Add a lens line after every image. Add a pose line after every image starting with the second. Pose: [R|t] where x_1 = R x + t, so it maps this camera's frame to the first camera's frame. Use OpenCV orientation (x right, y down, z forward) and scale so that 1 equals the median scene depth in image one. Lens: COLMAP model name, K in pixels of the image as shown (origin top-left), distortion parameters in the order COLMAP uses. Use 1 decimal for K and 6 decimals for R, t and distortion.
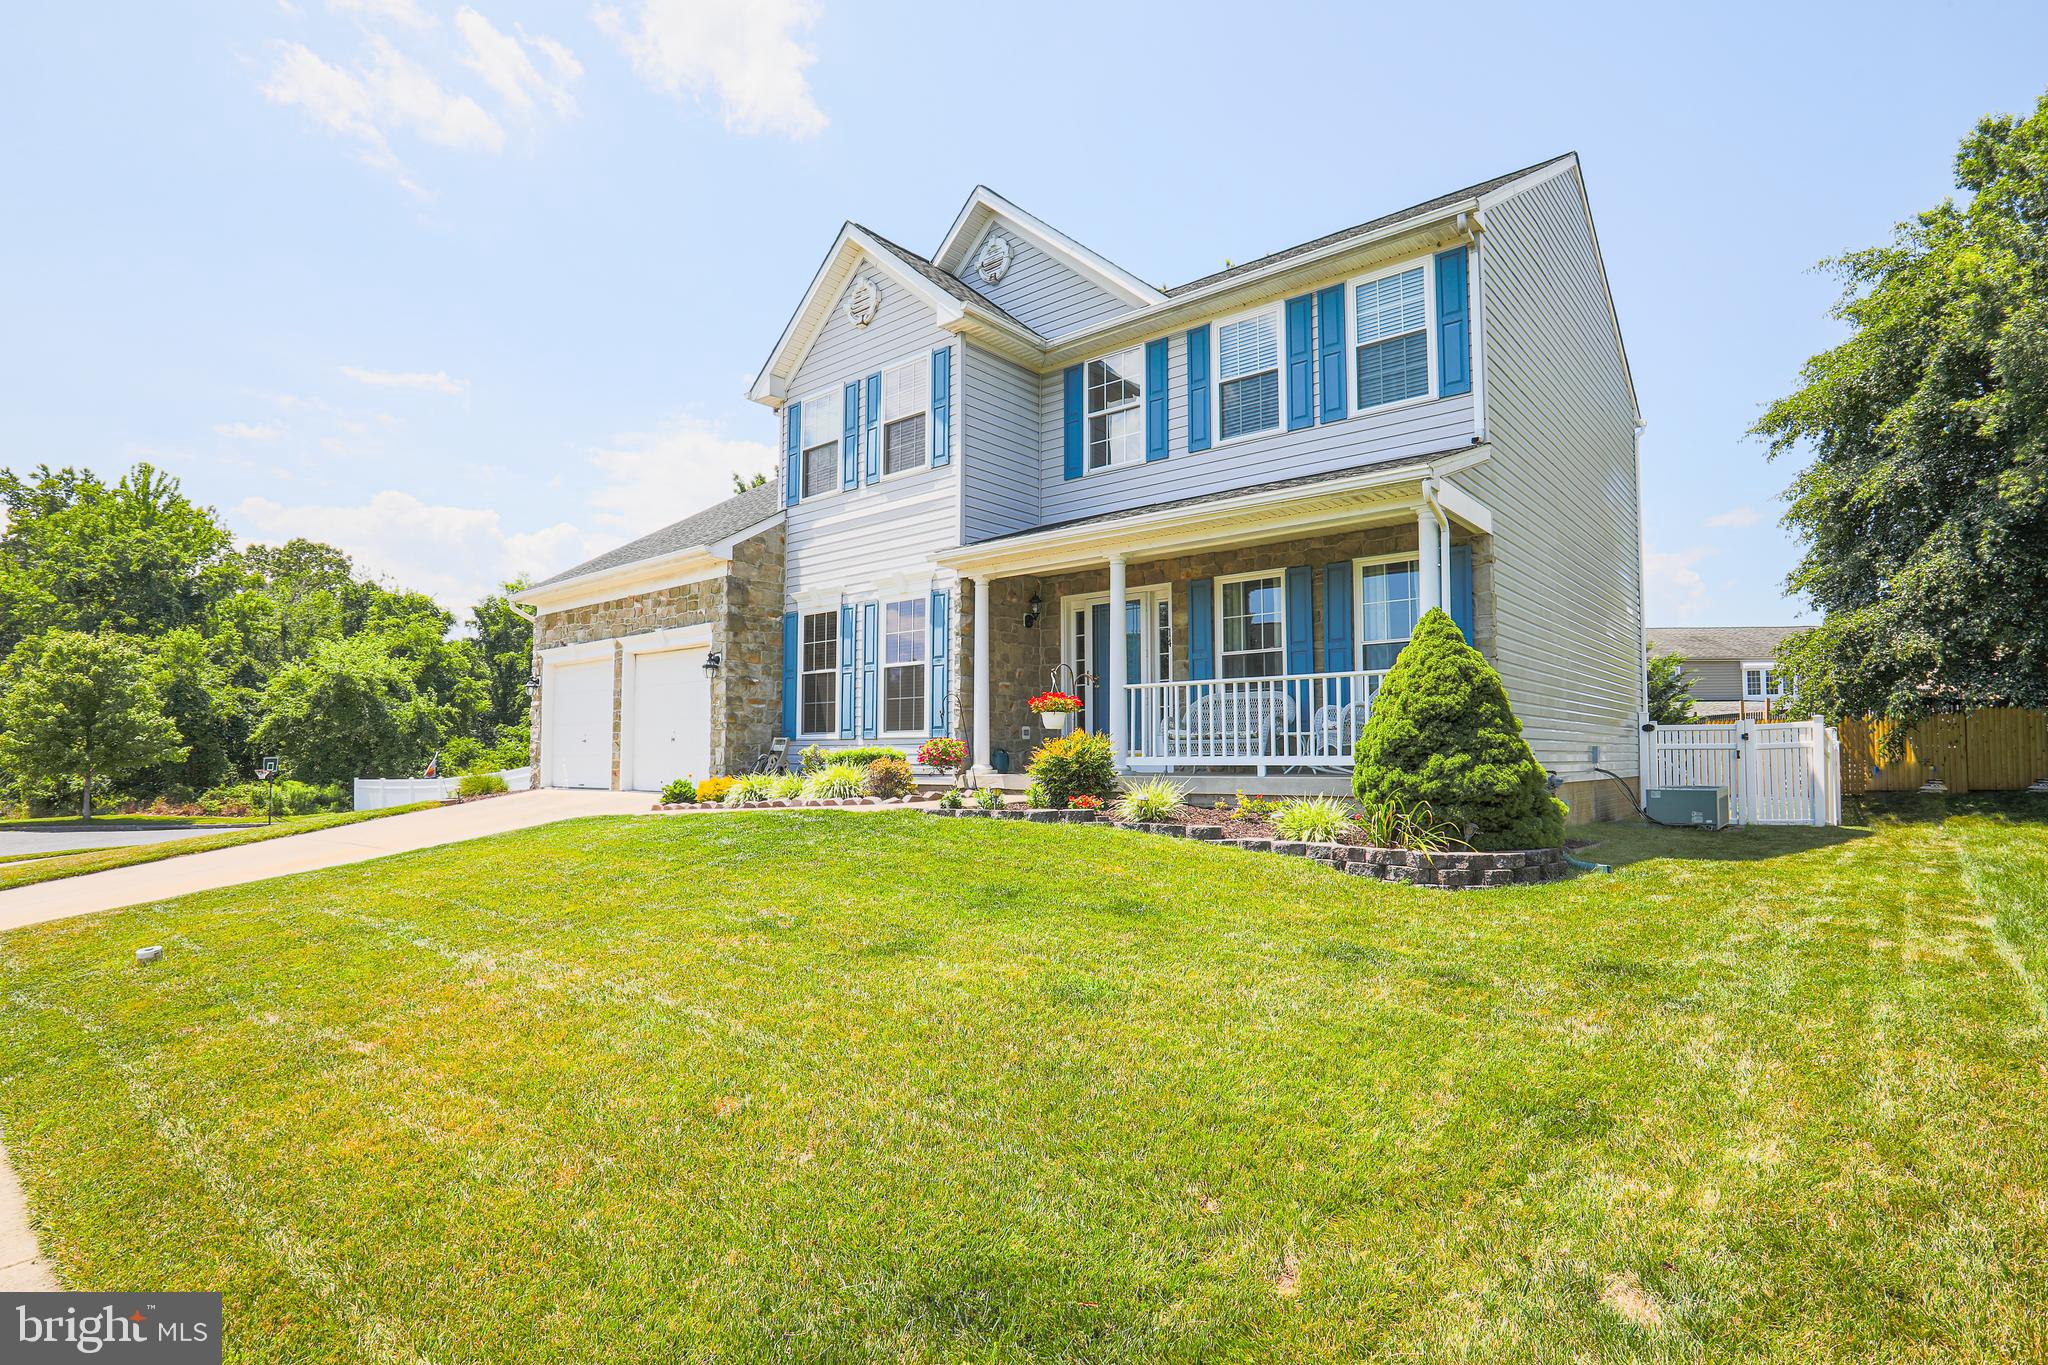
lens RADIAL K [[1032.4, 0, 1024.0], [0, 1032.4, 682.5], [0, 0, 1]] dist [-0.017815, -0.000571]
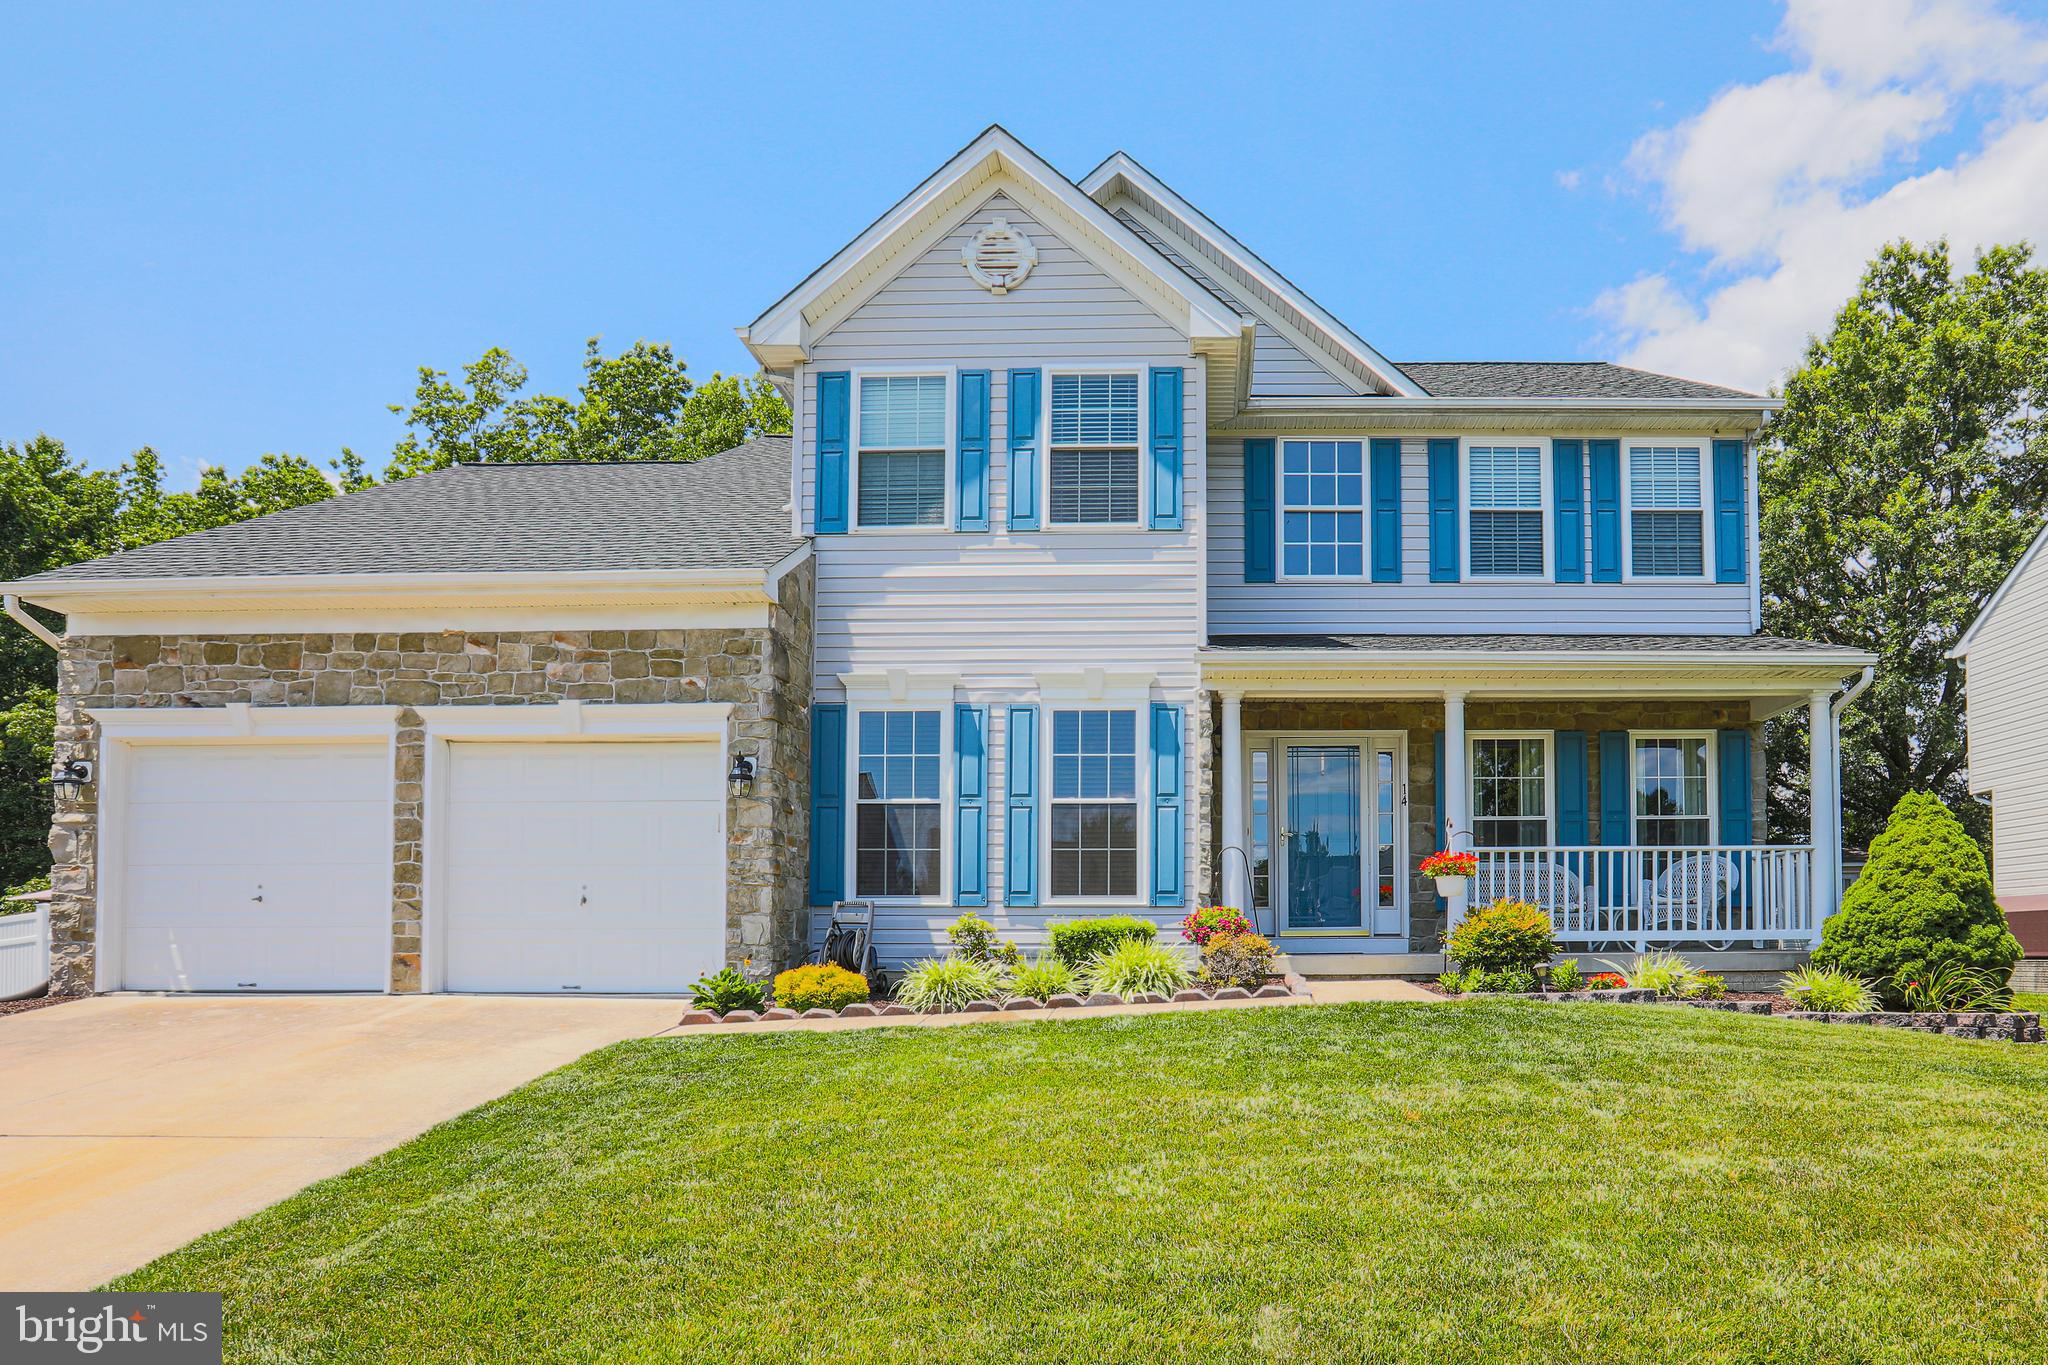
lens RADIAL K [[1250.1, 0, 1022.7], [0, 1250.1, 896.4], [0, 0, 1]] dist [-0.002902, -0.027997]
pose [[0.763115, 0.031603, 0.645489, -0.741374], [-0.045405, 0.998957, 0.004769, 0.048304], [-0.644666, -0.032948, 0.763754, 0.403281]]
